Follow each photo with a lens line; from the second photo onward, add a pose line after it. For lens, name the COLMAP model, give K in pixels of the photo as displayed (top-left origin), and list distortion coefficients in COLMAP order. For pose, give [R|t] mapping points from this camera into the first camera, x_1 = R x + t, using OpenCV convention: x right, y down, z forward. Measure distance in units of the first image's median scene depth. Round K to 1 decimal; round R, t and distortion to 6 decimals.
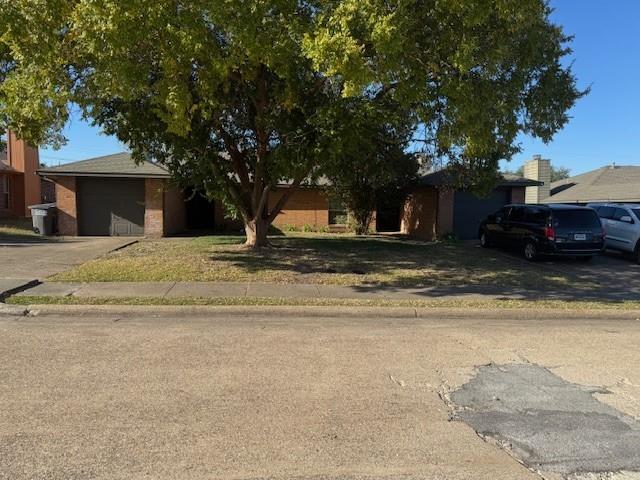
lens RADIAL K [[522.8, 0, 320.0], [0, 522.8, 240.0], [0, 0, 1]] dist [0.088529, -0.161996]
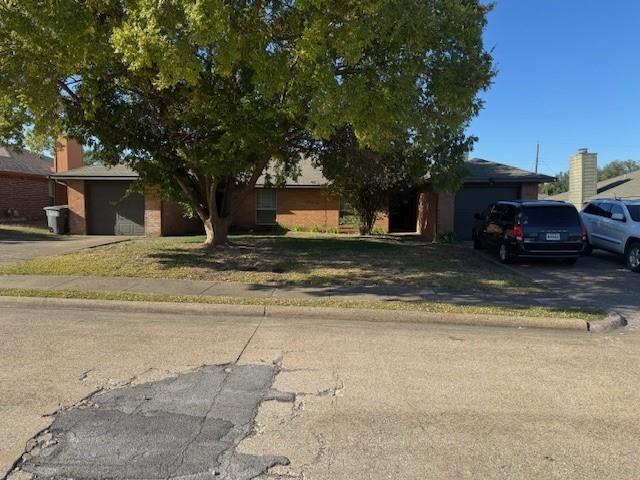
lens RADIAL K [[522.8, 0, 320.0], [0, 522.8, 240.0], [0, 0, 1]] dist [0.088529, -0.161996]
pose [[0.980811, 0.004978, -0.194898, 0.262869], [-0.006184, 0.999965, -0.005580, 0.006936], [0.194863, 0.006678, 0.980808, 0.043127]]
